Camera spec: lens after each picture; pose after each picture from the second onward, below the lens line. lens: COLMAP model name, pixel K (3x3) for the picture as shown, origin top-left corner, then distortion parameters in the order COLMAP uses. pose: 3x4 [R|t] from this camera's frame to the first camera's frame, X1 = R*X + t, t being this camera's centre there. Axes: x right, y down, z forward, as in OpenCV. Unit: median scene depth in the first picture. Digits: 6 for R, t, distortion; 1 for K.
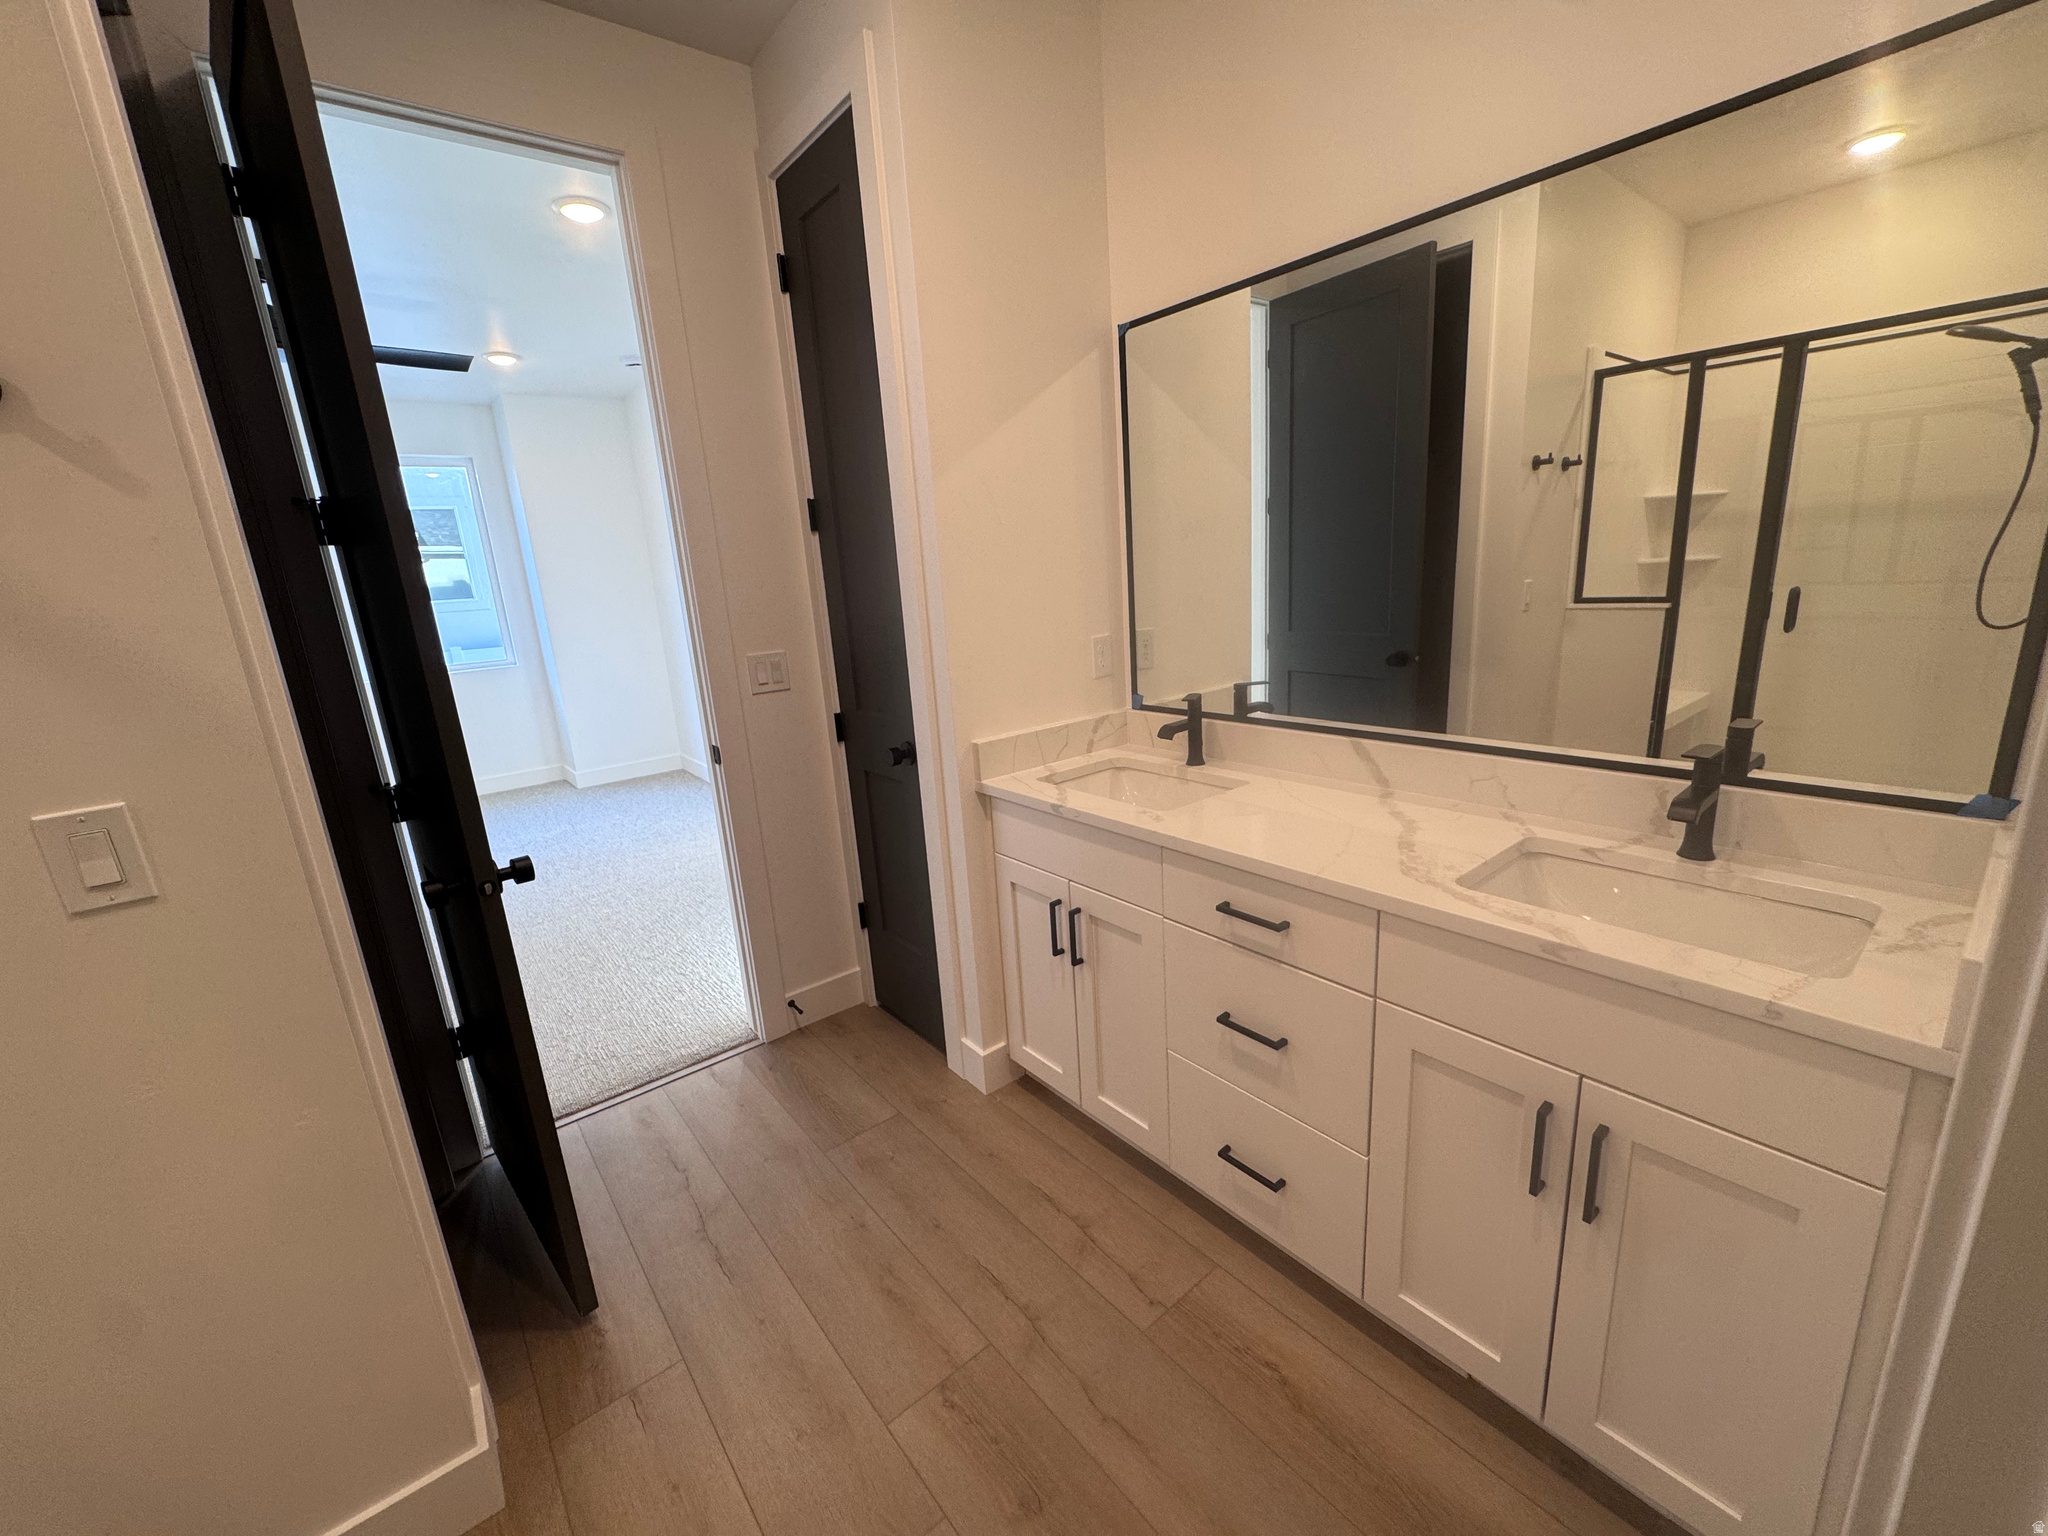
lens RADIAL K [[820.6, 0, 1027.5], [0, 820.6, 766.9], [0, 0, 1]] dist [0.000493, 0.000358]
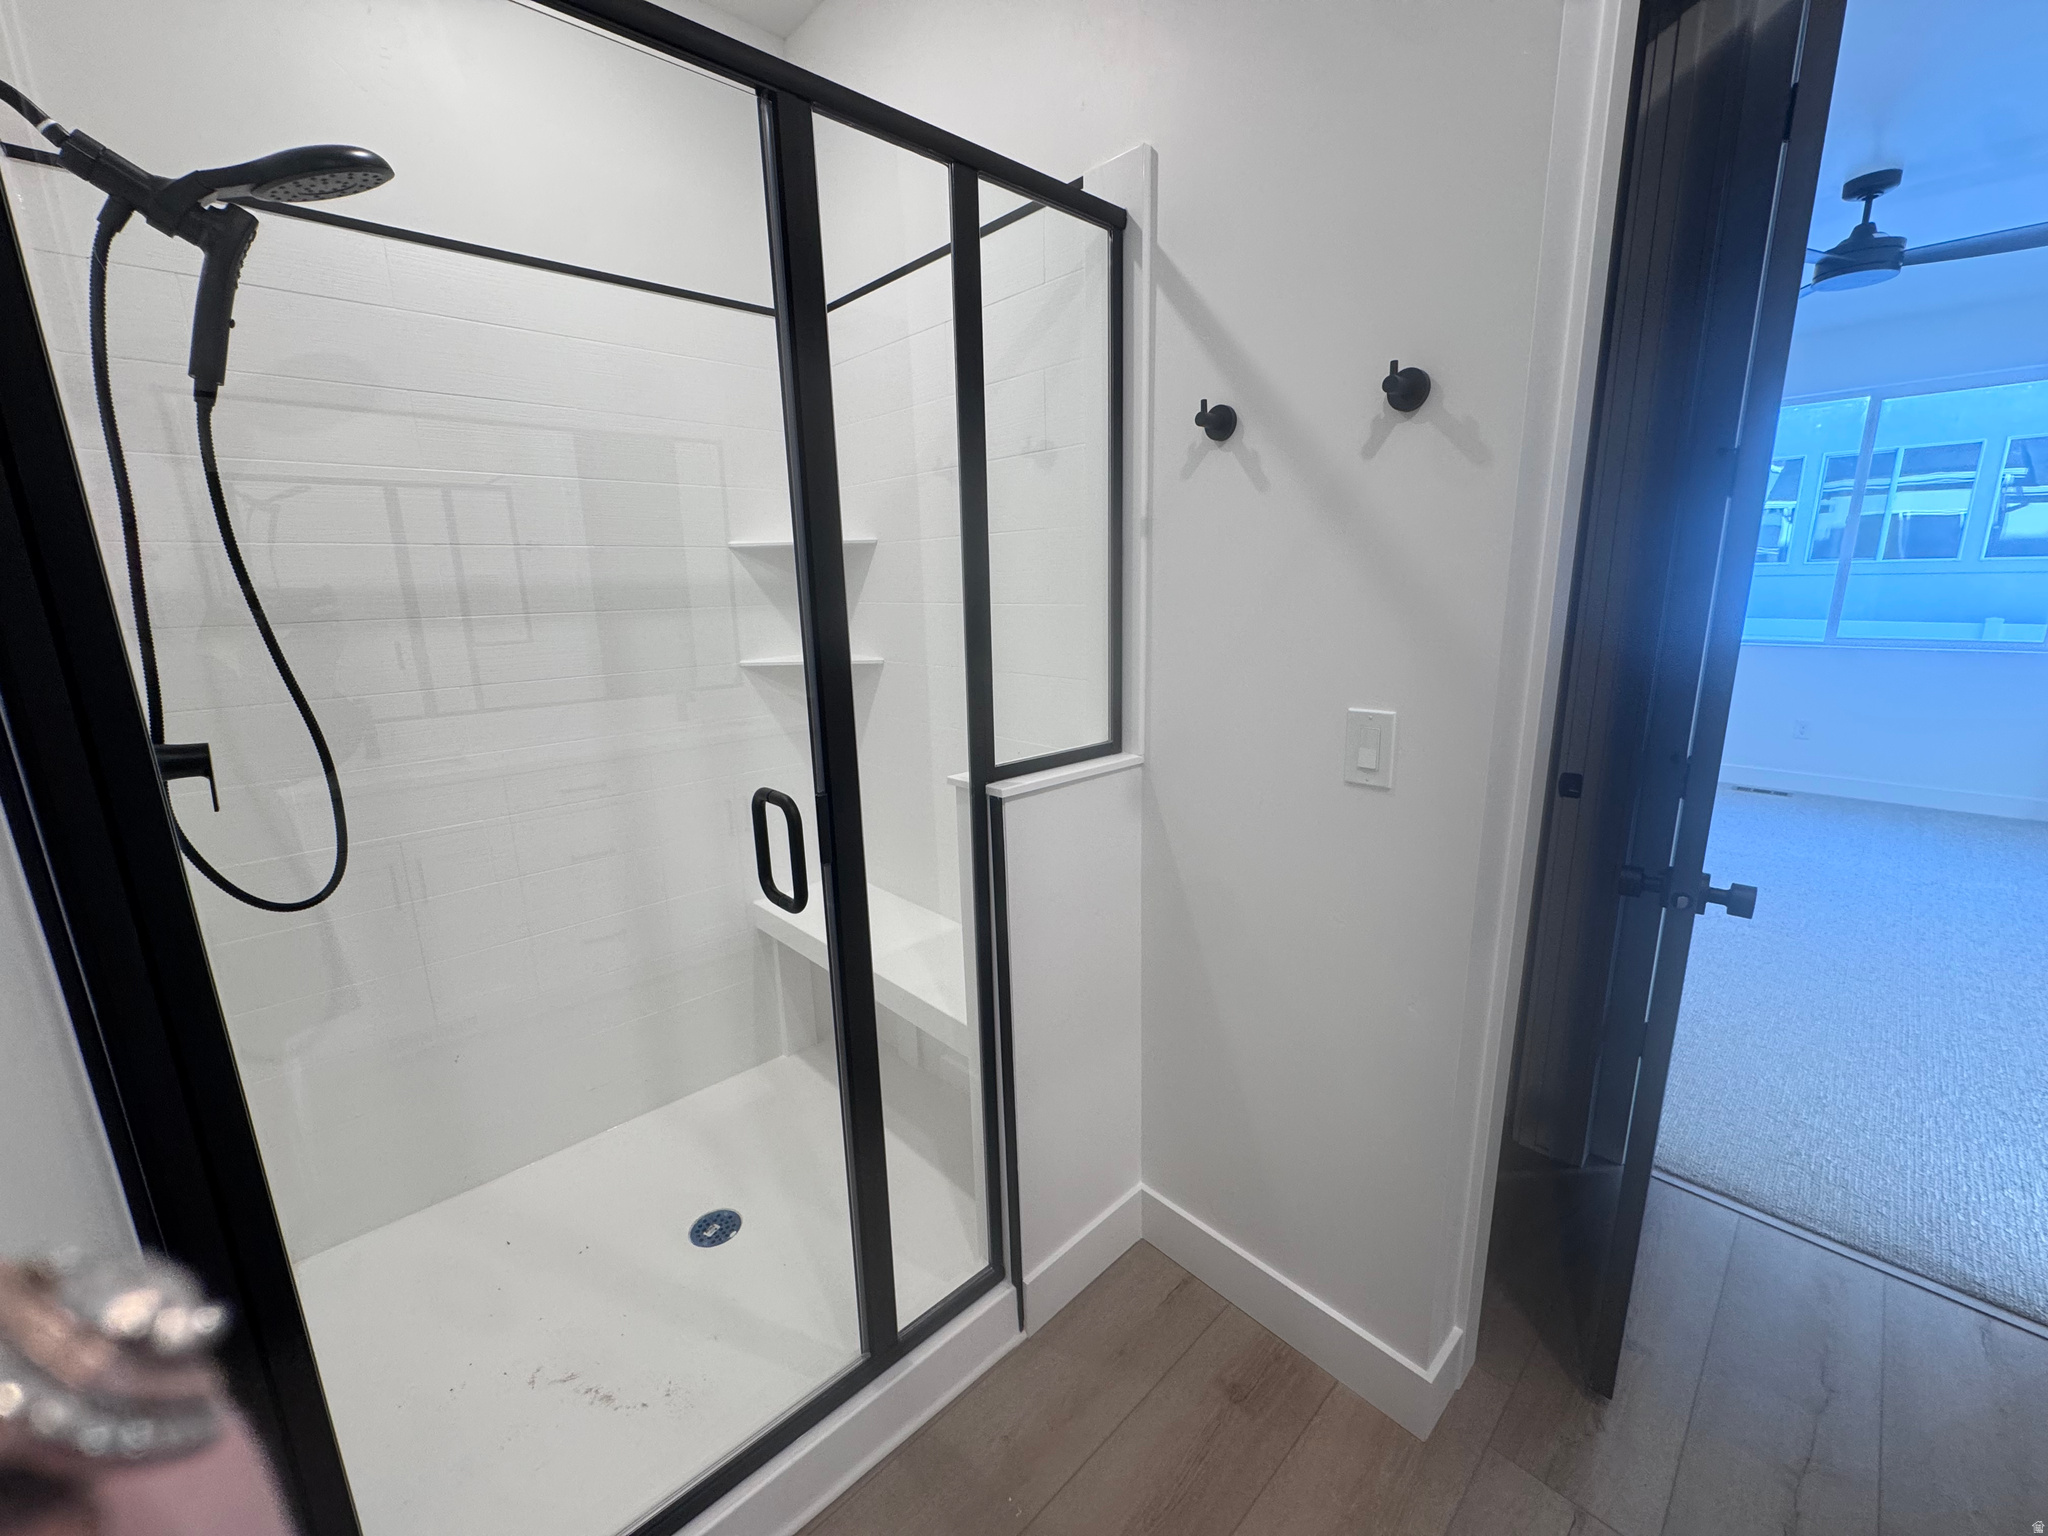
lens RADIAL K [[820.6, 0, 1029.5], [0, 820.6, 769.2], [0, 0, 1]] dist [0.000493, 0.000358]
pose [[0.082617, 0.282458, -0.955715, 0.064374], [-0.225297, 0.939460, 0.258178, -0.047598], [0.970781, 0.193990, 0.141253, 0.177861]]
